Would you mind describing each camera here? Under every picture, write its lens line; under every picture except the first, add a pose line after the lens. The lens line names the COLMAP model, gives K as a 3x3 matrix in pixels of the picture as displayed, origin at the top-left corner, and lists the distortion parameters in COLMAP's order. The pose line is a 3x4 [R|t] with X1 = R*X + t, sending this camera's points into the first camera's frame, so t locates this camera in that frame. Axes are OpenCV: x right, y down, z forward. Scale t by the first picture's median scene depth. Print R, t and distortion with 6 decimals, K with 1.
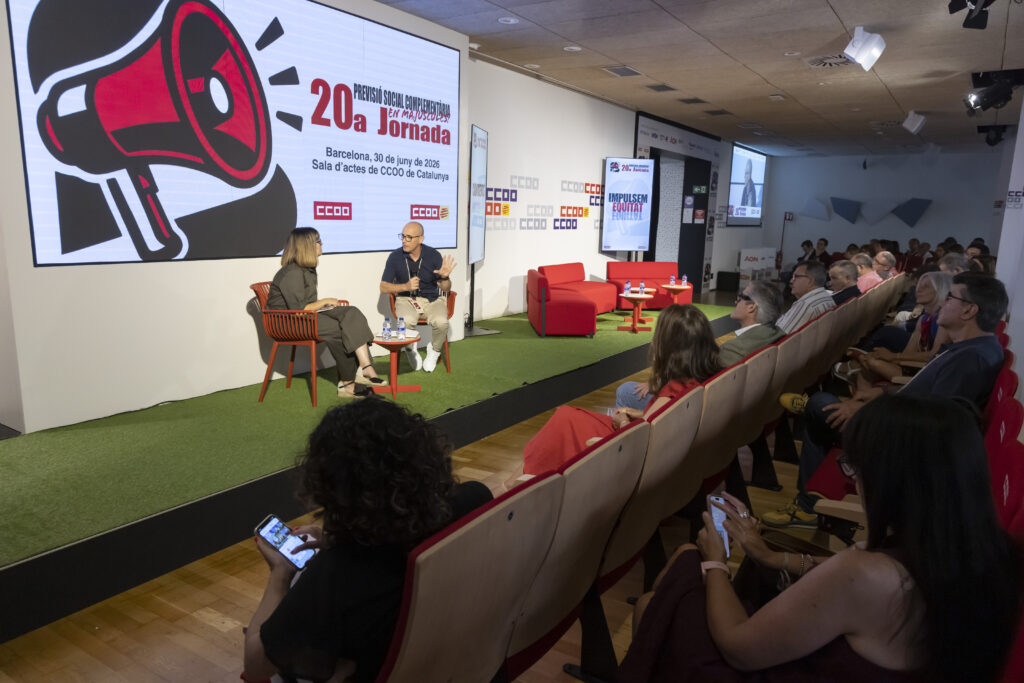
lens RADIAL K [[687.9, 0, 513.0], [0, 687.9, 339.2], [0, 0, 1]] dist [0.006001, -0.000220]
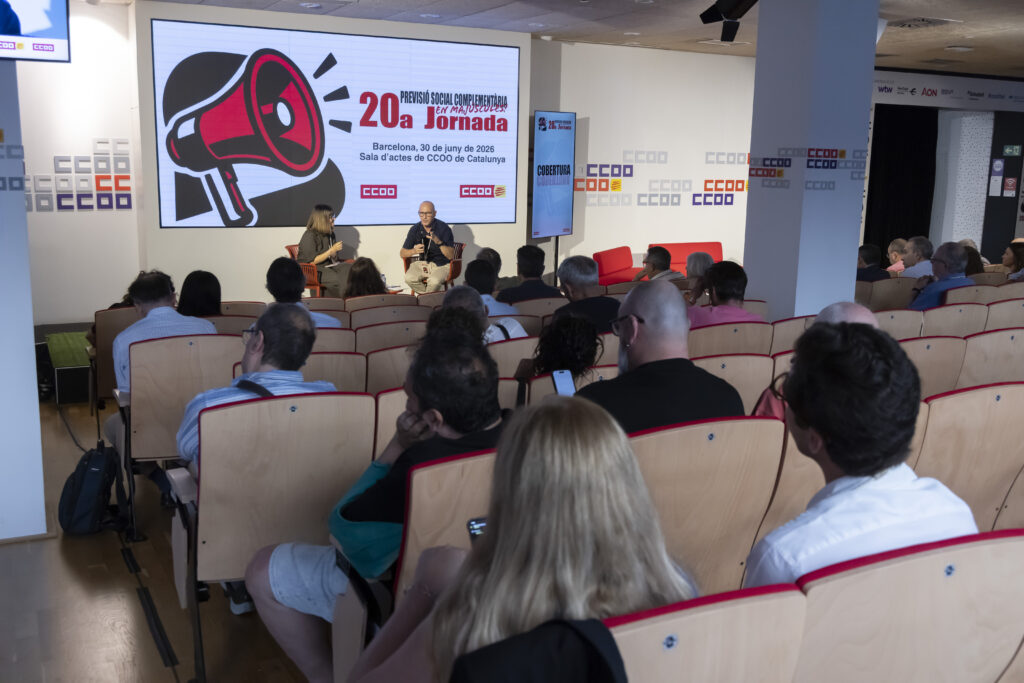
lens RADIAL K [[1031.4, 0, 510.5], [0, 1031.4, 343.0], [0, 0, 1]] dist [0.022942, 0.000000]
pose [[0.871286, 0.079718, -0.484258, 0.894379], [-0.085400, 0.996293, 0.010355, 0.051810], [0.483288, 0.032333, 0.874864, -0.542129]]
